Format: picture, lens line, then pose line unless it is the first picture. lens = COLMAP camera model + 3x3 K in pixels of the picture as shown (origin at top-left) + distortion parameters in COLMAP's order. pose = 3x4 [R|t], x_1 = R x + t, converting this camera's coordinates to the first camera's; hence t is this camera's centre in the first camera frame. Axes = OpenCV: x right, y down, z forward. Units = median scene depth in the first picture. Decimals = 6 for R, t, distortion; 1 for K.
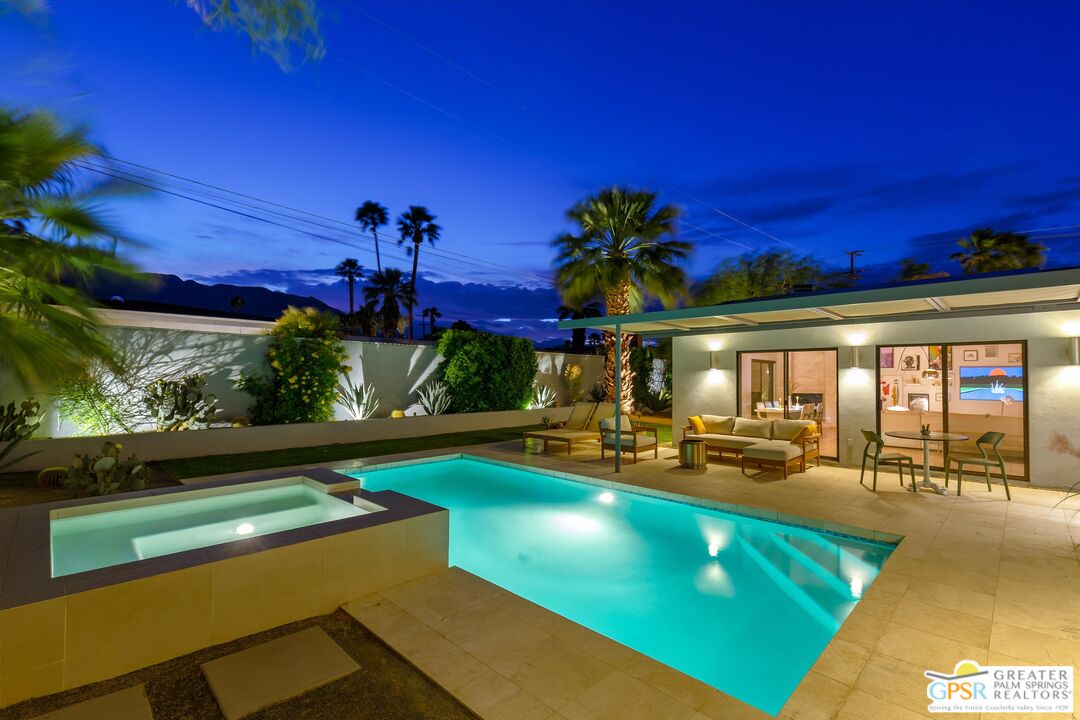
lens RADIAL K [[501.5, 0, 542.3], [0, 501.5, 364.3], [0, 0, 1]] dist [0.009213, 0.000313]
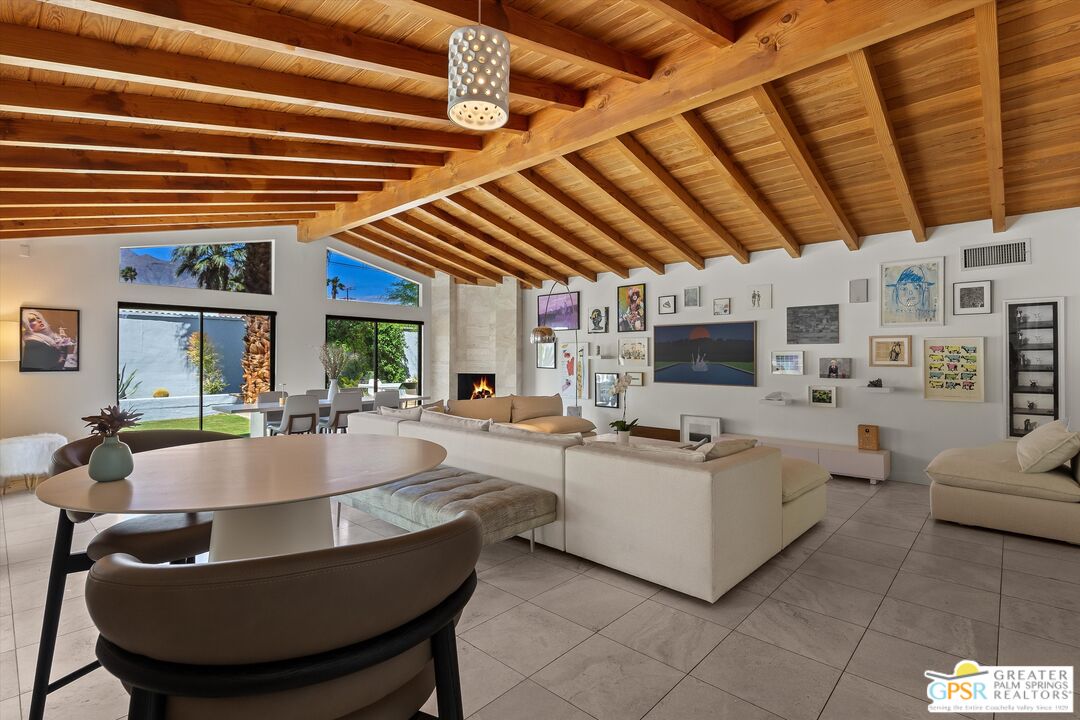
lens RADIAL K [[501.5, 0, 541.2], [0, 501.5, 358.3], [0, 0, 1]] dist [0.009213, 0.000313]
pose [[0.999430, -0.007081, 0.033015, 0.806554], [0.006047, 0.999492, 0.031299, 0.027989], [-0.033219, -0.031081, 0.998965, 0.522596]]
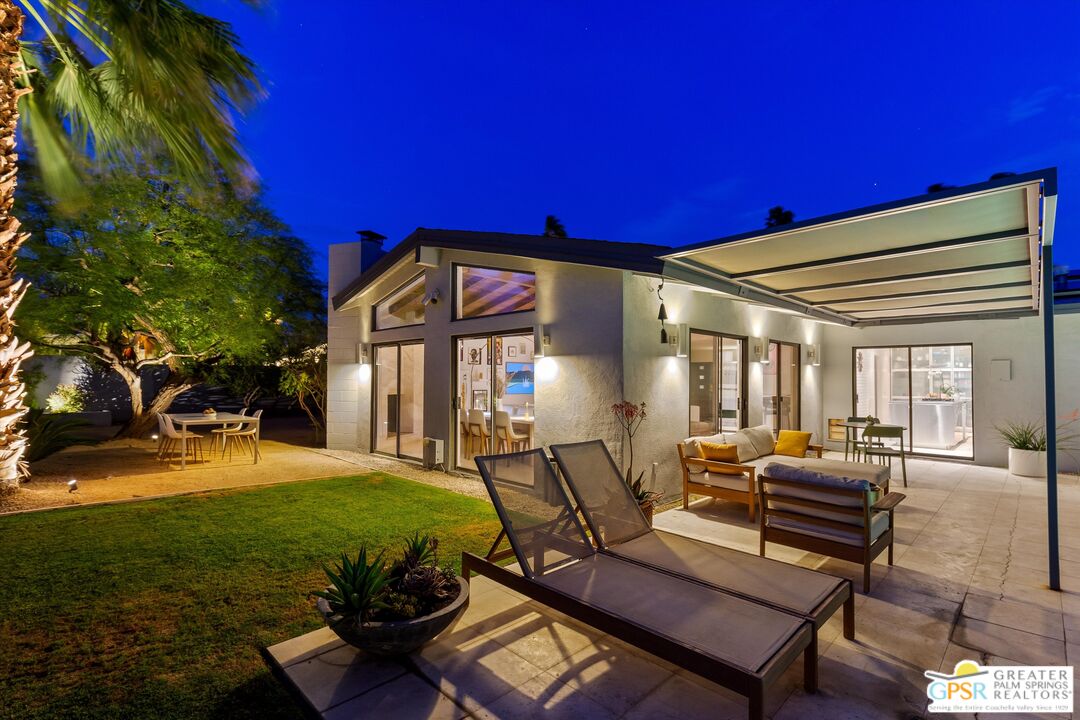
lens RADIAL K [[501.5, 0, 543.4], [0, 501.5, 369.9], [0, 0, 1]] dist [0.009213, 0.000313]
pose [[-0.000965, 0.012927, 0.999916, -0.238234], [-0.036605, 0.999246, -0.012954, 0.036841], [-0.999329, -0.036615, -0.000491, 1.092674]]
